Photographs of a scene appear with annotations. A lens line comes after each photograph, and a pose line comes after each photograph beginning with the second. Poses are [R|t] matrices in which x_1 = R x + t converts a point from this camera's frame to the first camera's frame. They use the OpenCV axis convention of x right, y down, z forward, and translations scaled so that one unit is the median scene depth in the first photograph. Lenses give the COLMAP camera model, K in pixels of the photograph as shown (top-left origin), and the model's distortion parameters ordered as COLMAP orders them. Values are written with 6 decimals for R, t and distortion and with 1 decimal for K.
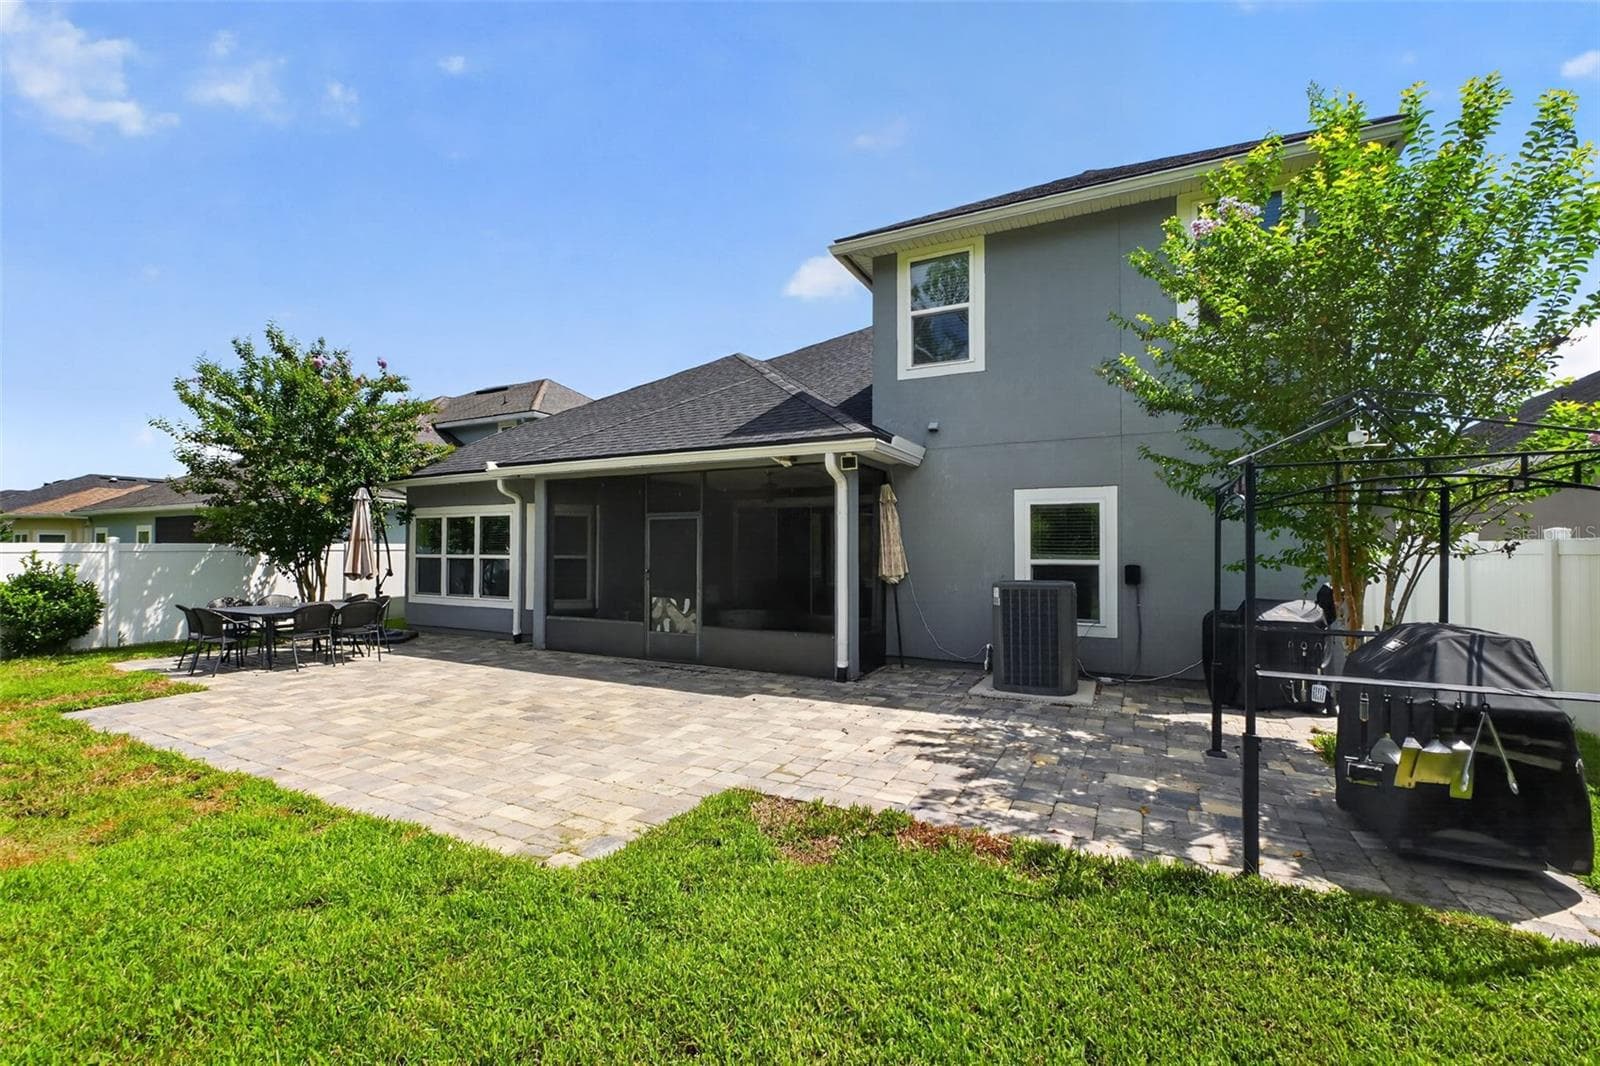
lens RADIAL K [[680.9, 0, 793.0], [0, 680.9, 542.7], [0, 0, 1]] dist [-0.008953, -0.000084]
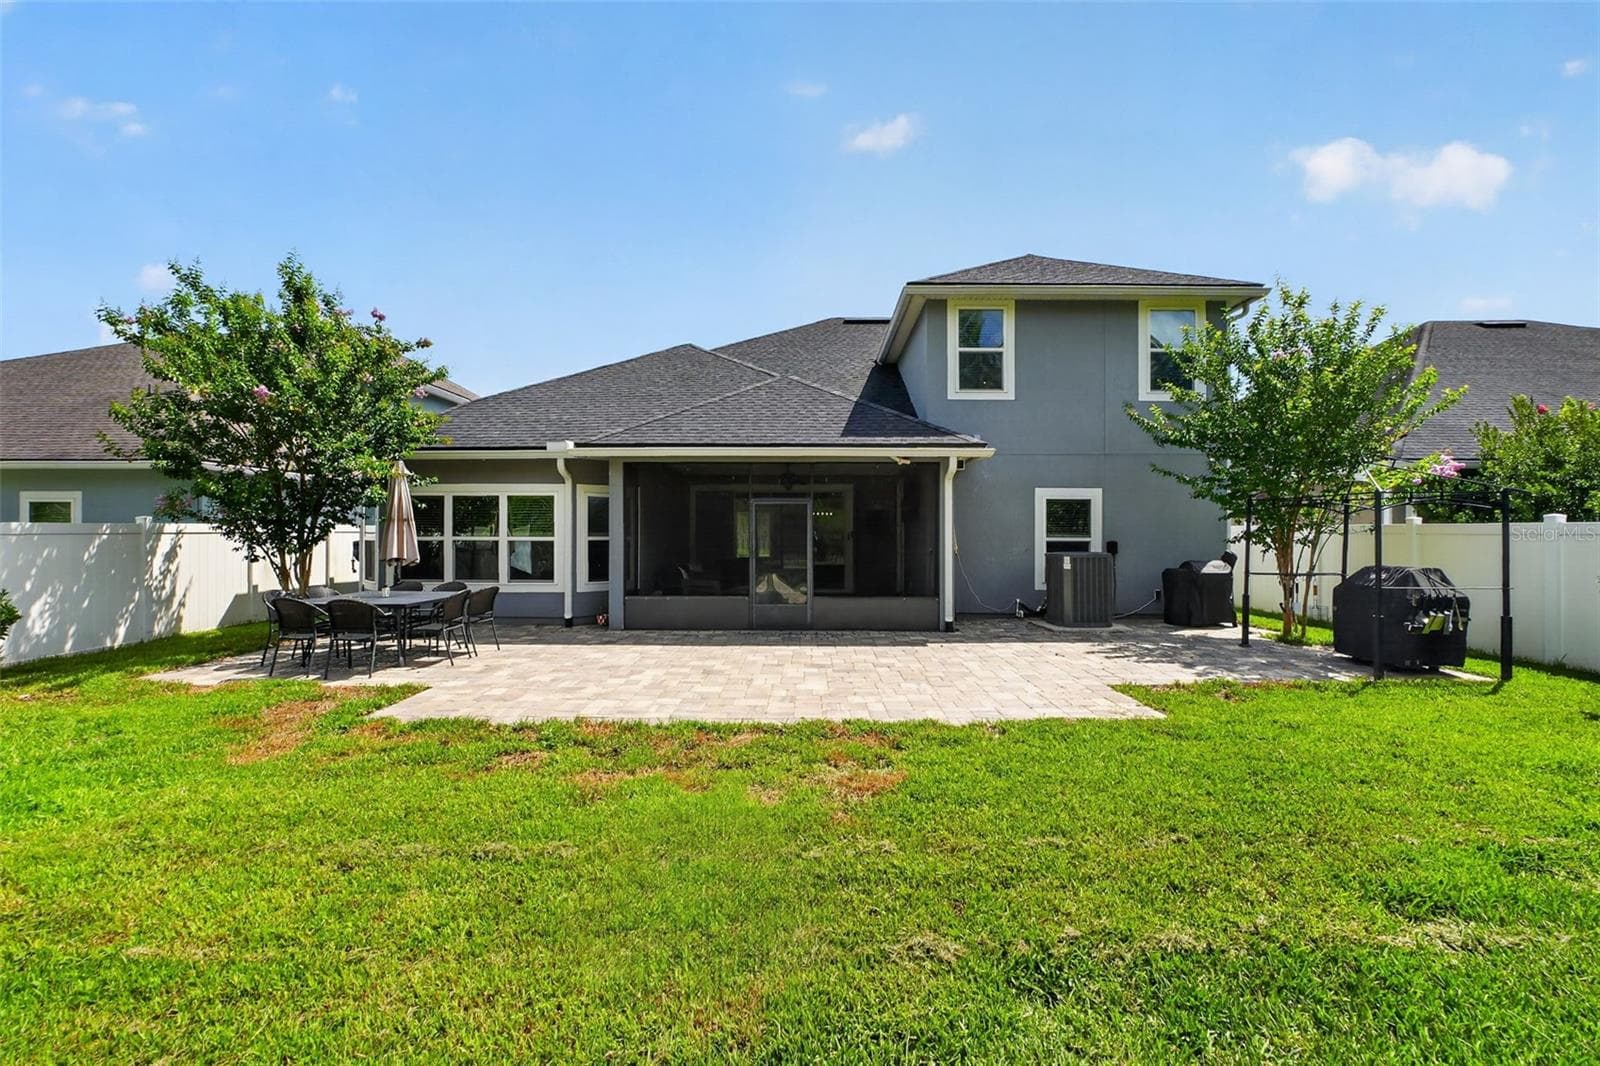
lens RADIAL K [[680.9, 0, 802.7], [0, 680.9, 531.0], [0, 0, 1]] dist [-0.008953, -0.000084]
pose [[0.888328, -0.000150, 0.459210, -0.676637], [-0.004418, 0.999951, 0.008873, 0.000094], [-0.459189, -0.009911, 0.888283, -0.023333]]
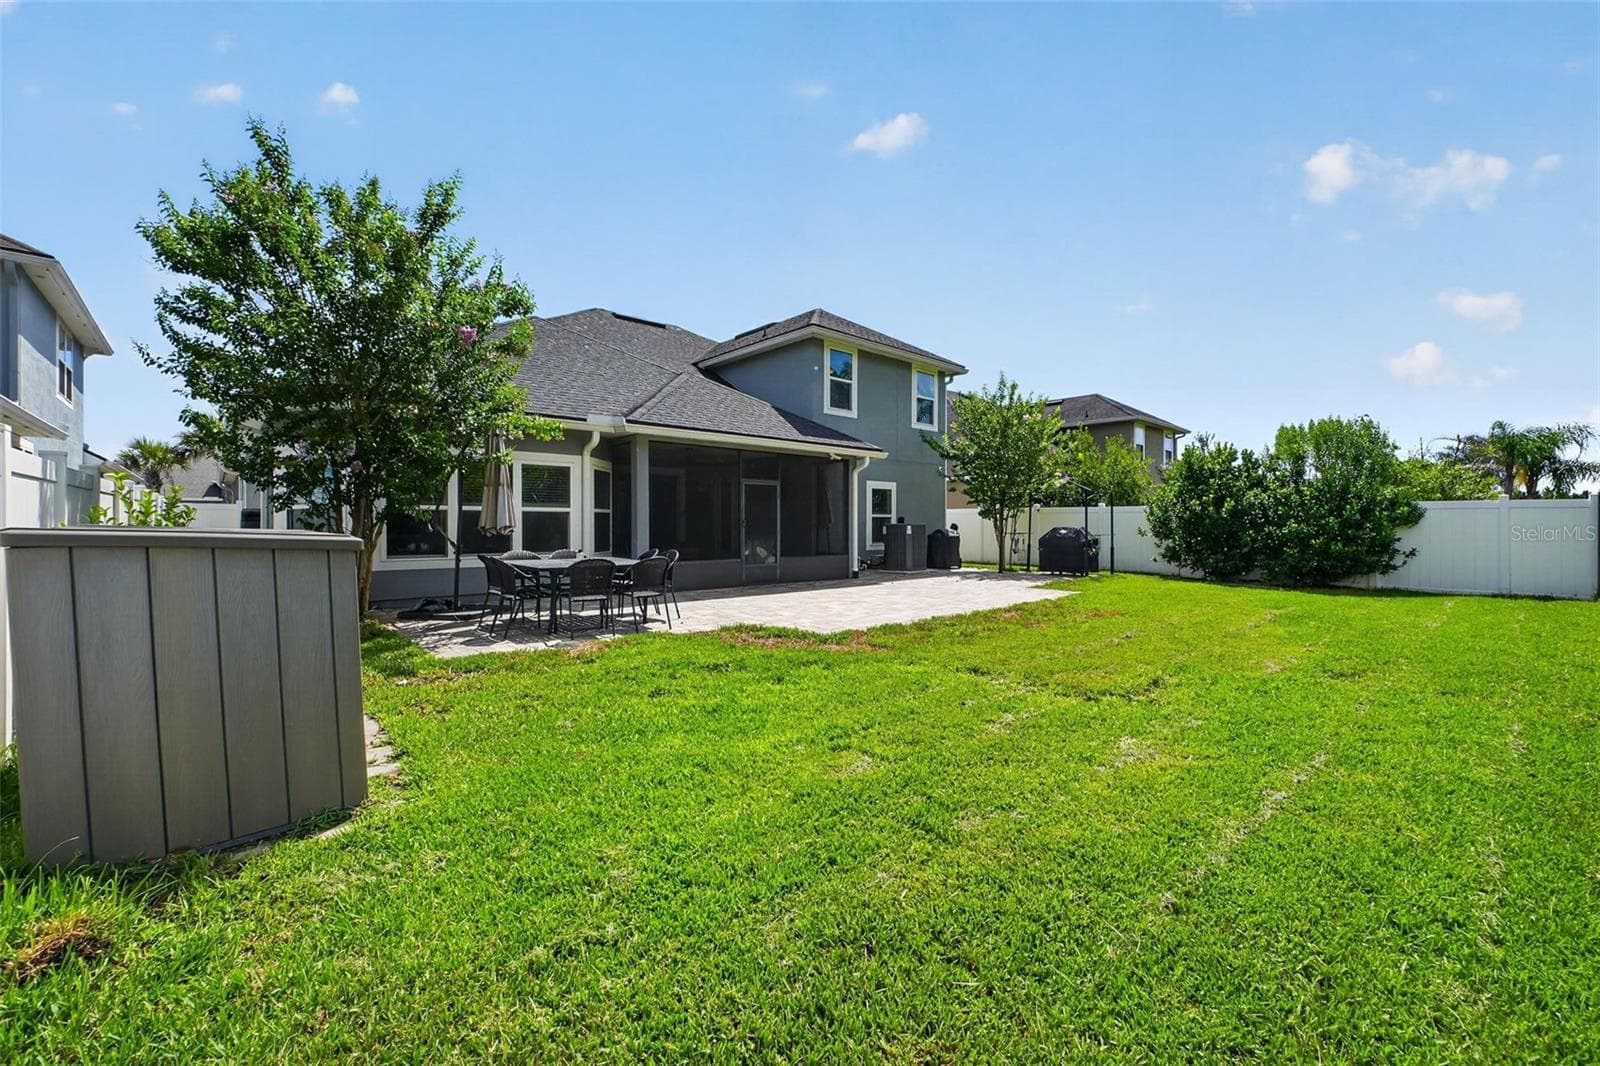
lens RADIAL K [[646.7, 0, 790.0], [0, 646.7, 530.4], [0, 0, 1]] dist [0.000518, -0.000022]
pose [[0.357011, -0.014883, 0.933982, -1.438973], [-0.016125, 0.999626, 0.022093, 0.030723], [-0.933961, -0.022948, 0.356638, 0.469922]]
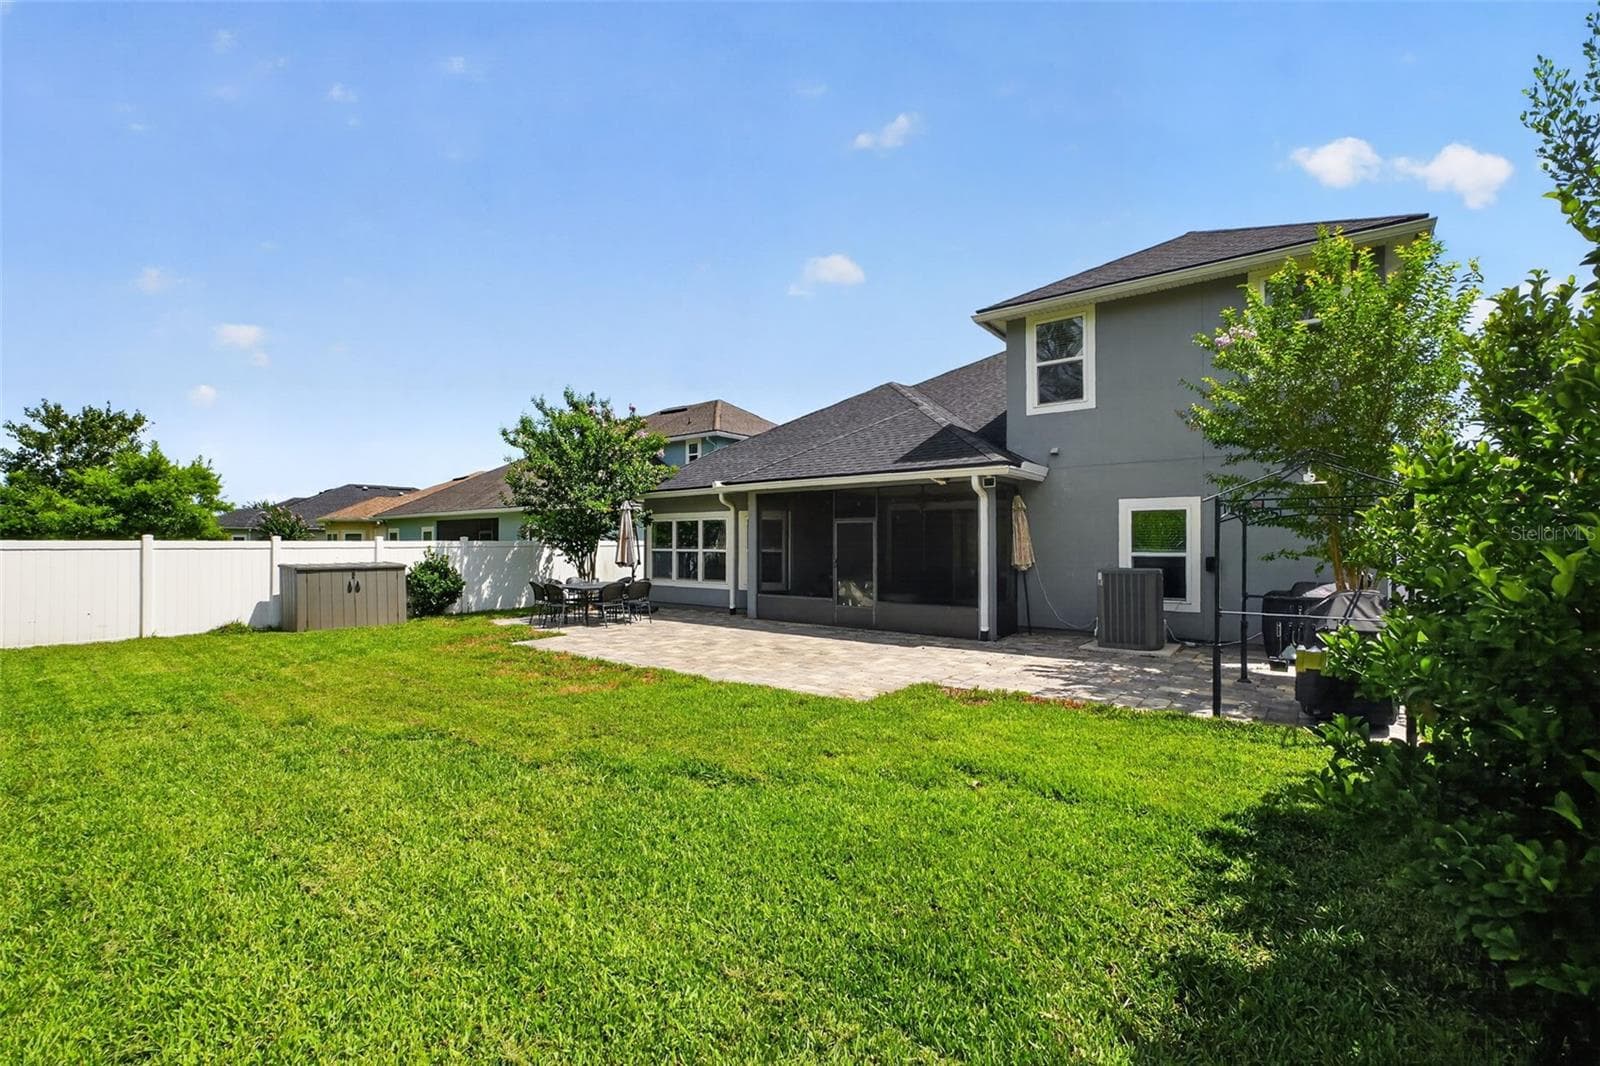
lens RADIAL K [[680.9, 0, 800.9], [0, 680.9, 540.9], [0, 0, 1]] dist [-0.008953, -0.000084]
pose [[0.984381, -0.001884, -0.176039, -0.043668], [0.002740, 0.999986, 0.004621, -0.005252], [0.176027, -0.005031, 0.984372, -0.364273]]
